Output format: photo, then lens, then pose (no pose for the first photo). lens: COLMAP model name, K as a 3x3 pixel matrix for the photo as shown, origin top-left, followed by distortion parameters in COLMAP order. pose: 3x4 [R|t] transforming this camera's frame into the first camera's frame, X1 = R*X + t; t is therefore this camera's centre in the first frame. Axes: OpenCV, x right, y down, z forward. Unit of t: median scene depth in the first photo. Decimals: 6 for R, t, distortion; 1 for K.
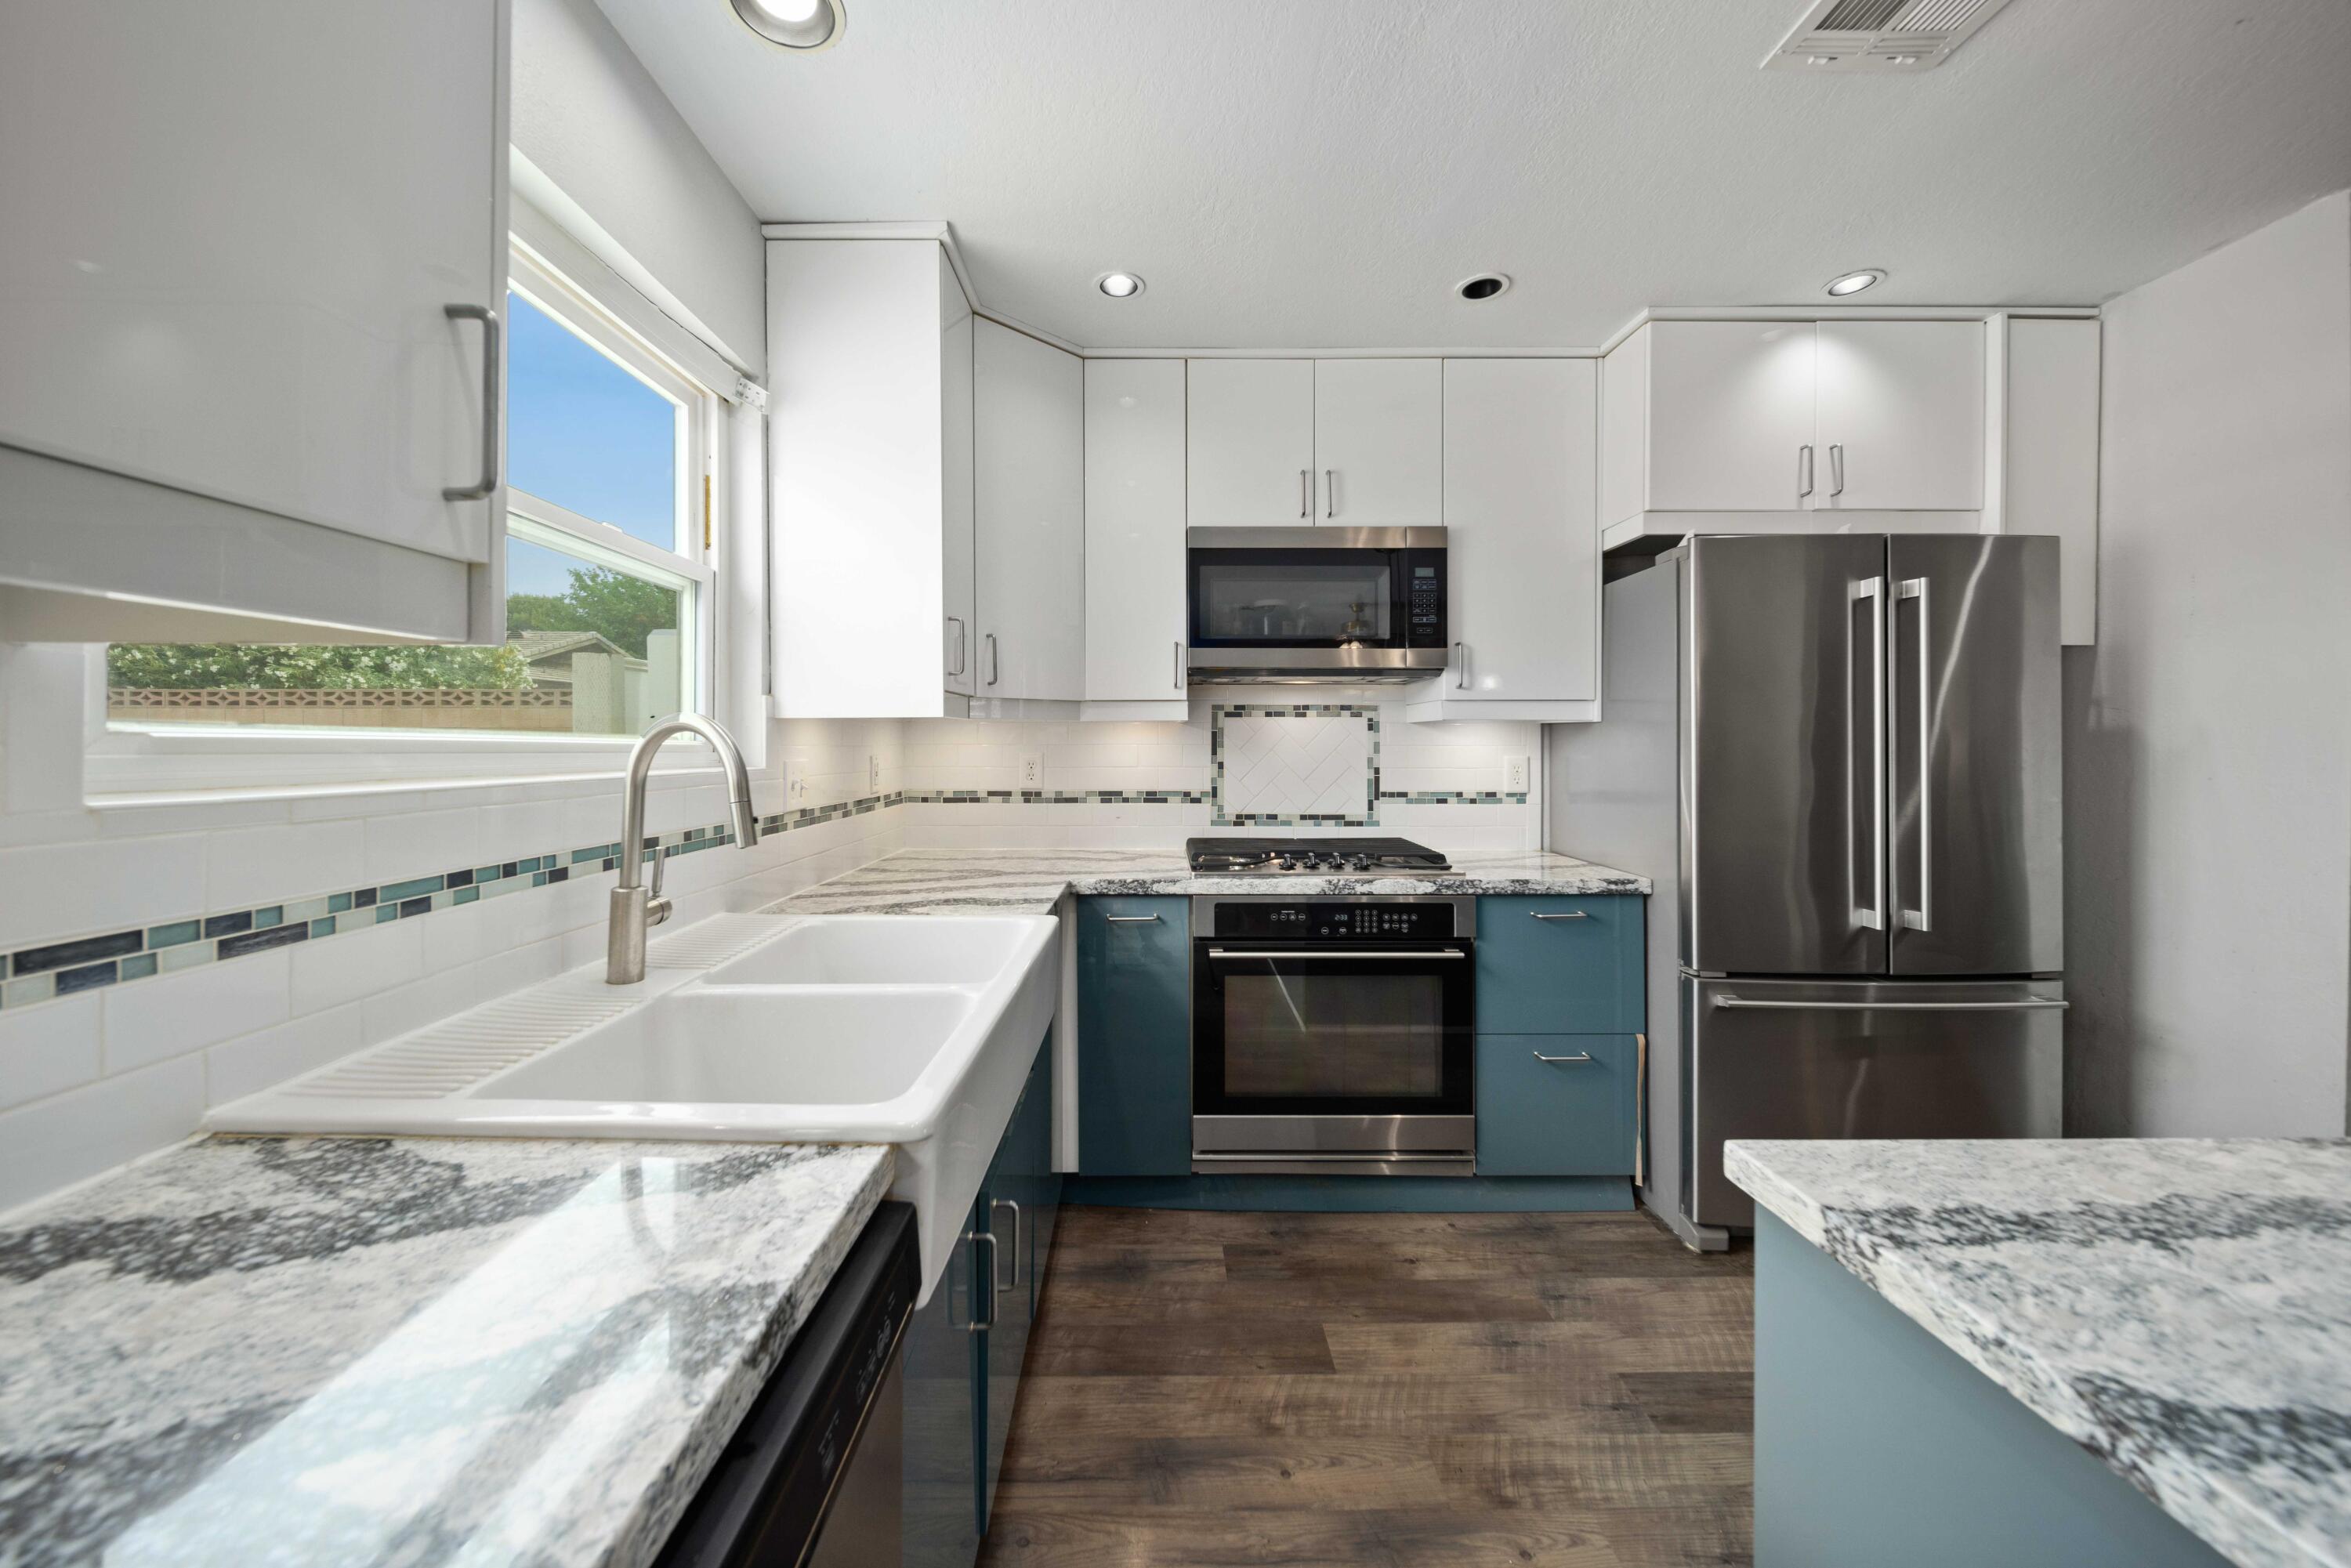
lens RADIAL K [[846.7, 0, 1162.3], [0, 846.7, 738.5], [0, 0, 1]] dist [0.002858, -0.000993]
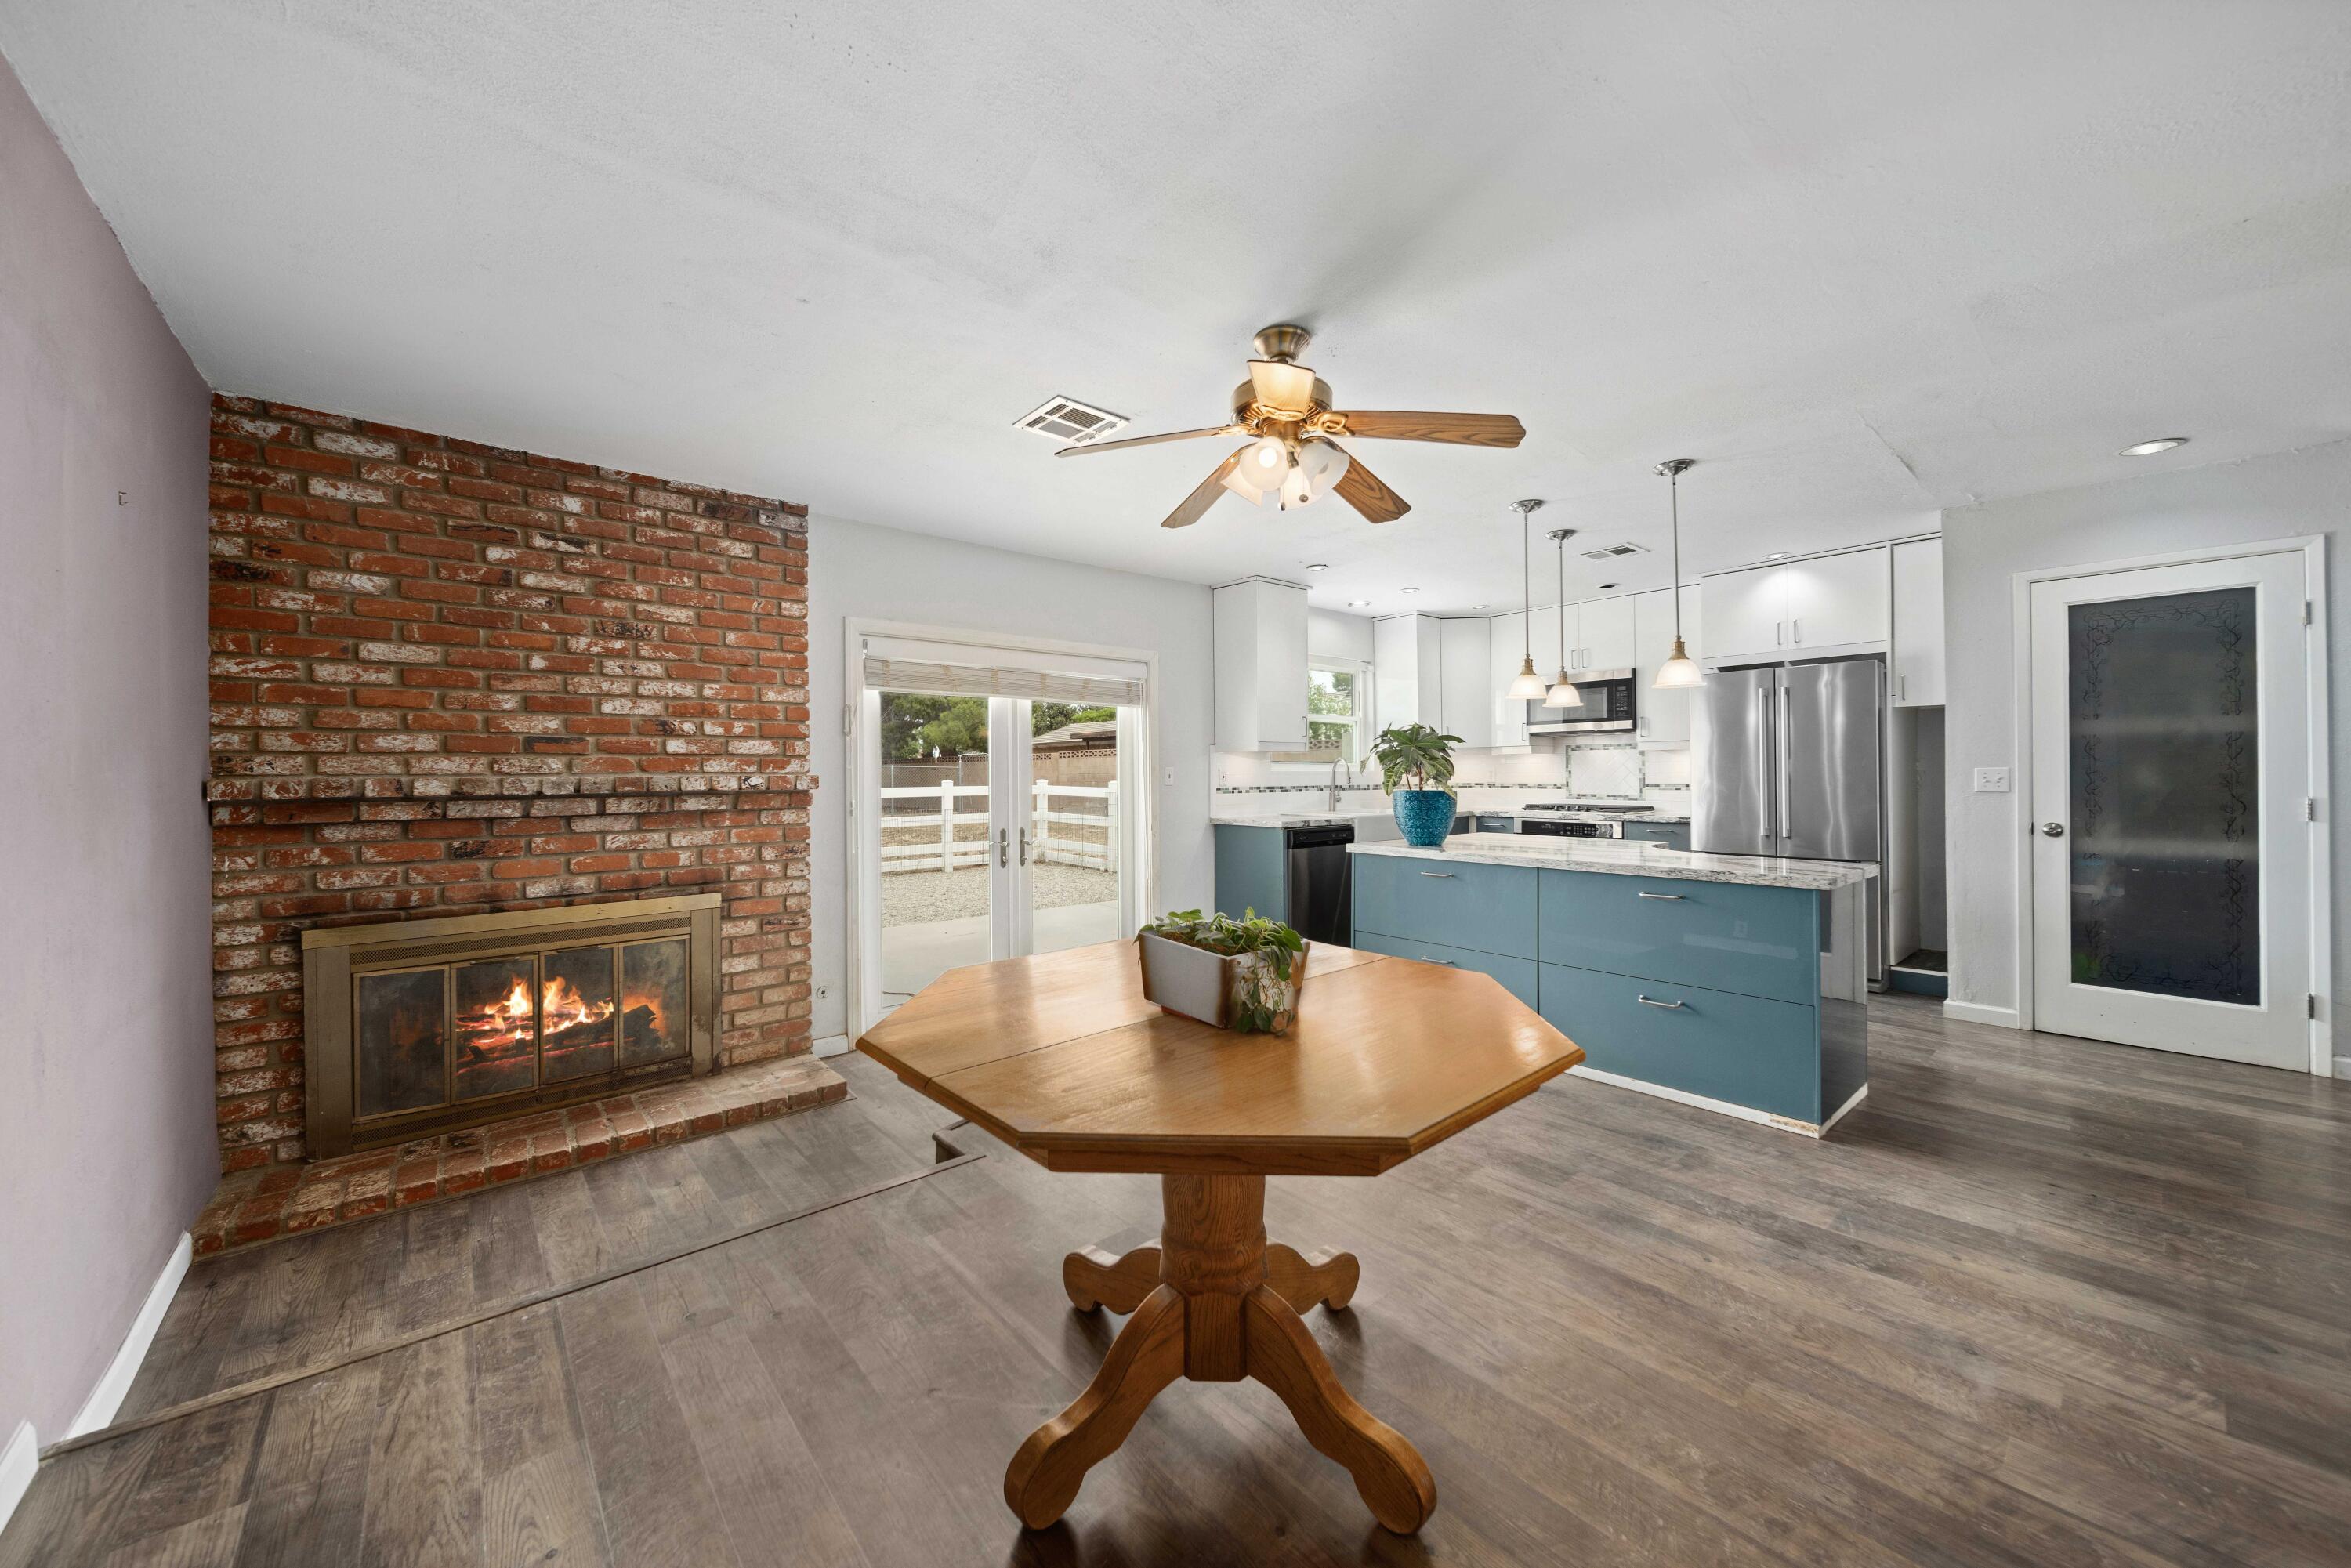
lens RADIAL K [[846.7, 0, 1175.0], [0, 846.7, 771.1], [0, 0, 1]] dist [0.002858, -0.000993]
pose [[0.646128, -0.008842, -0.763178, 1.283934], [0.013110, 0.999914, -0.000485, 0.018200], [0.763116, -0.009692, 0.646189, -1.458419]]
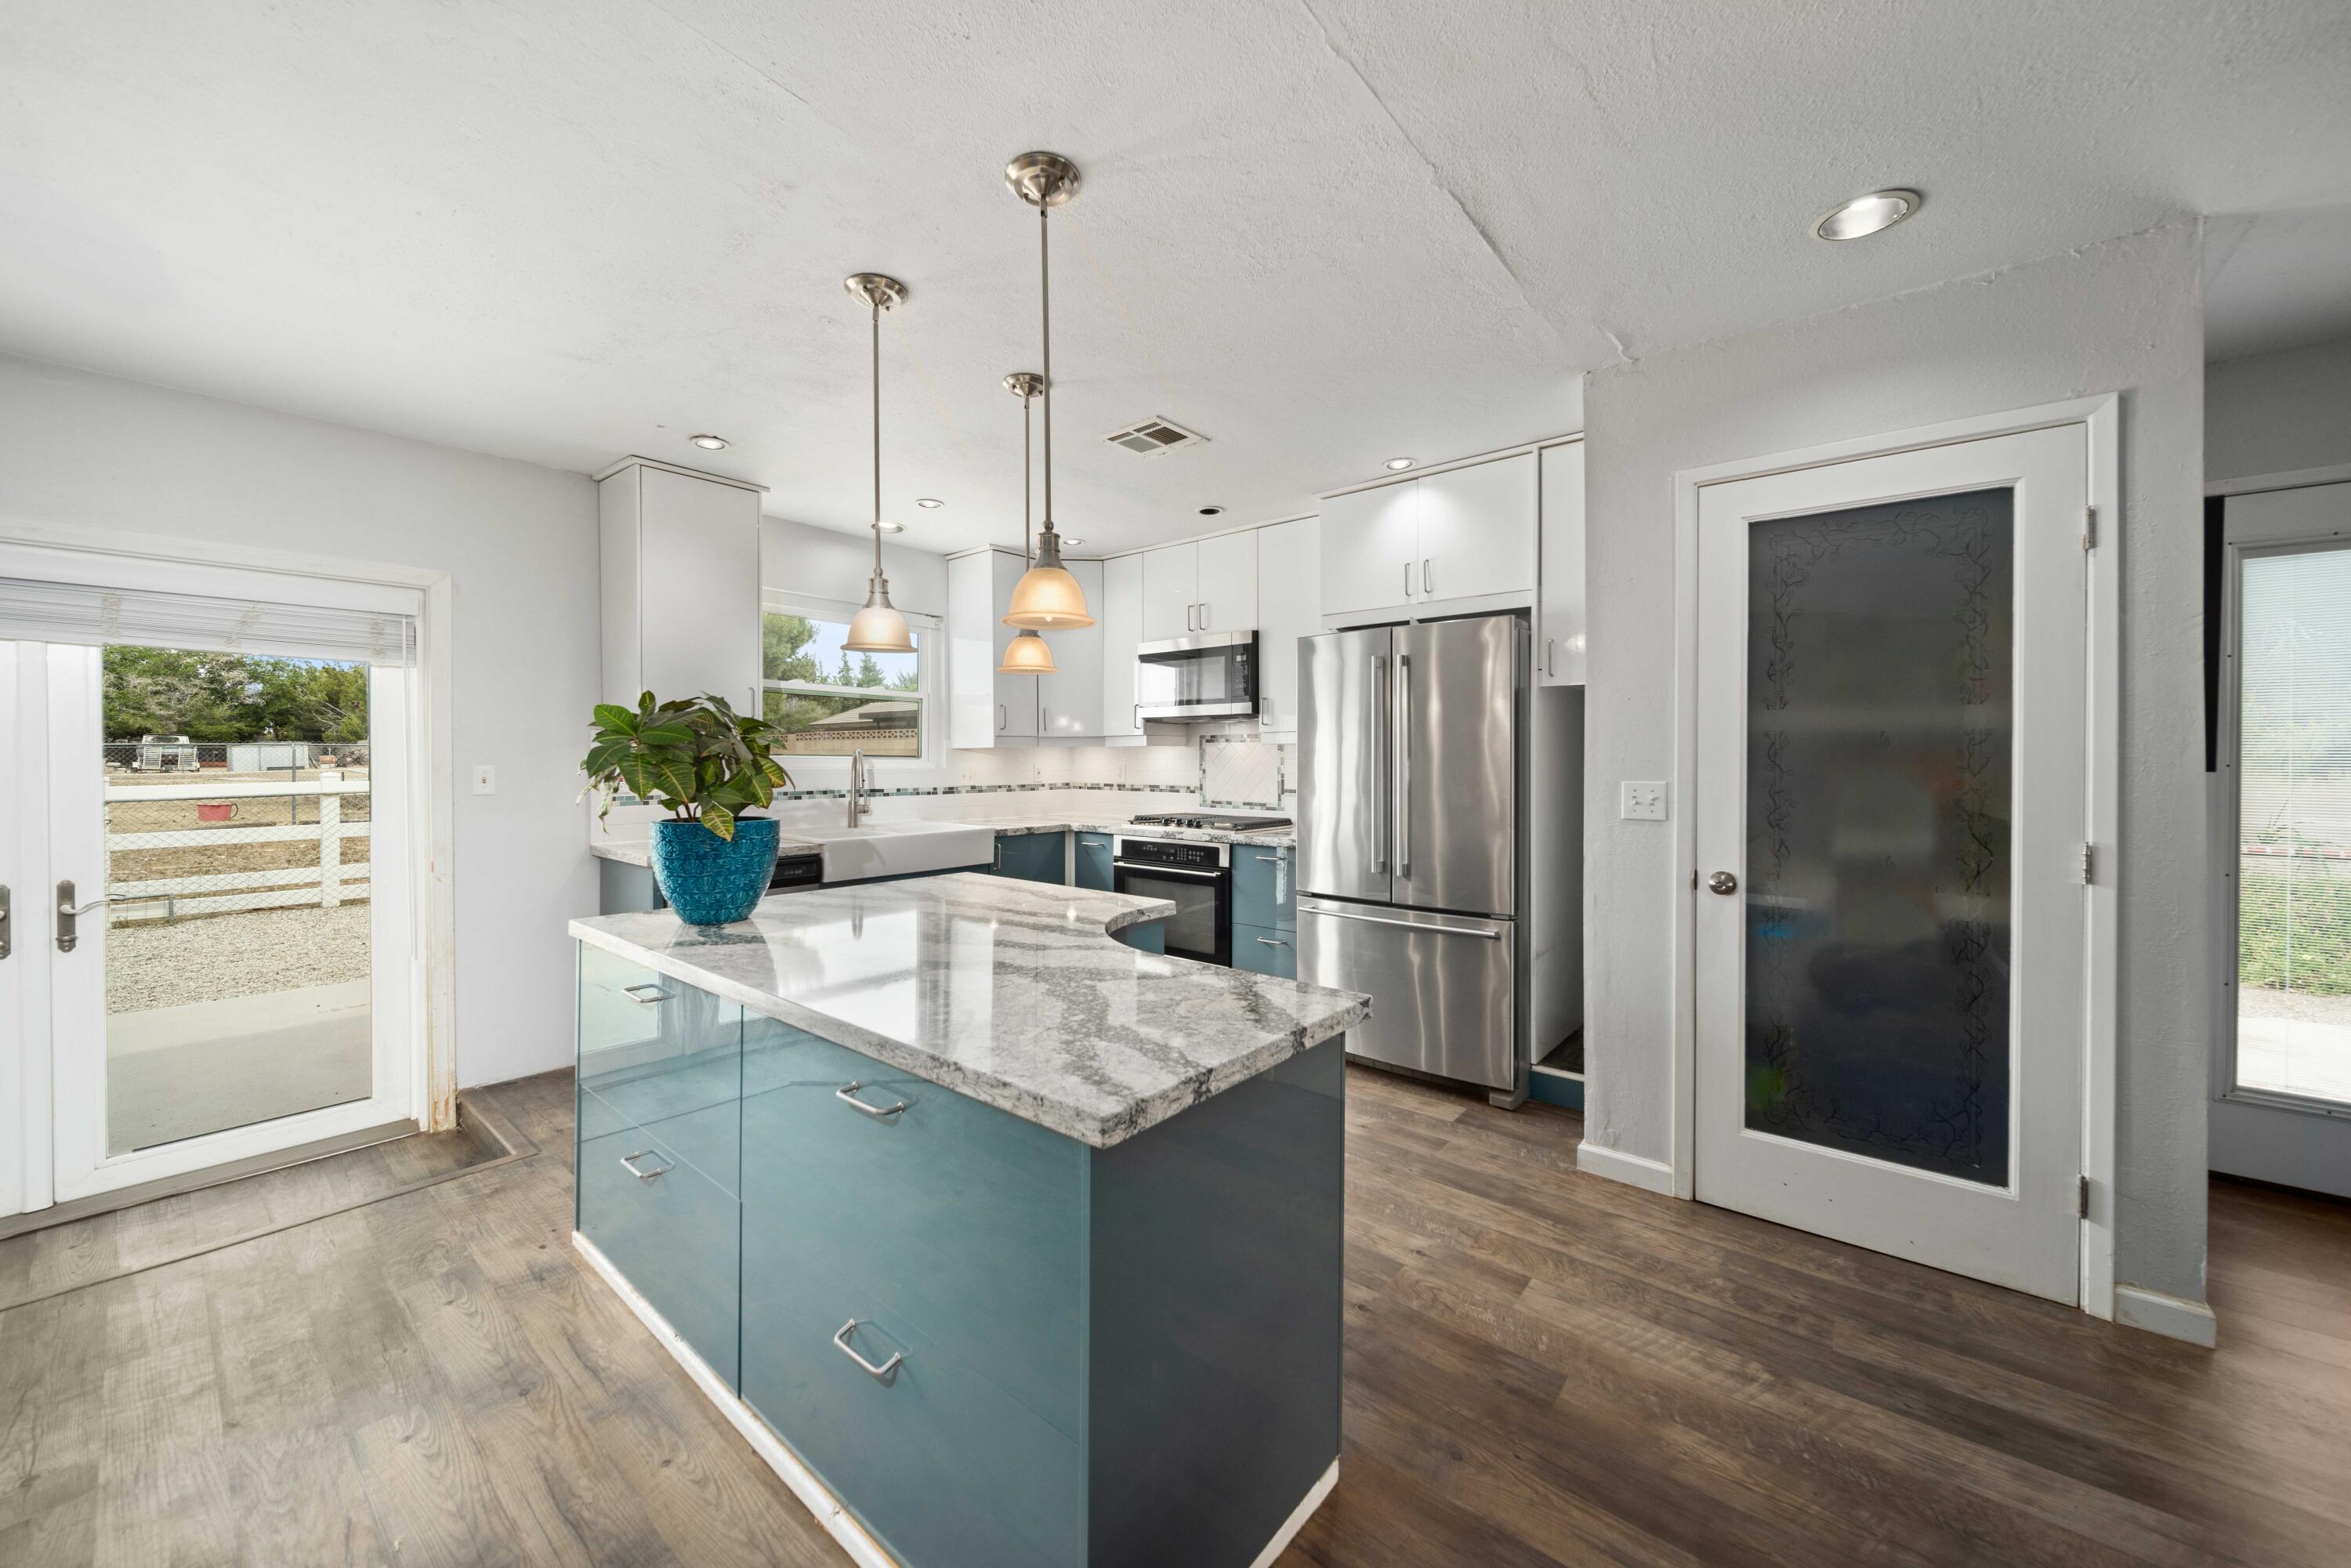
lens RADIAL K [[846.7, 0, 1160.4], [0, 846.7, 762.0], [0, 0, 1]] dist [0.002858, -0.000993]
pose [[0.762346, 0.002617, -0.647165, 1.272455], [0.003980, 0.999954, 0.008732, -0.002601], [0.647158, -0.009232, 0.762300, -0.408778]]
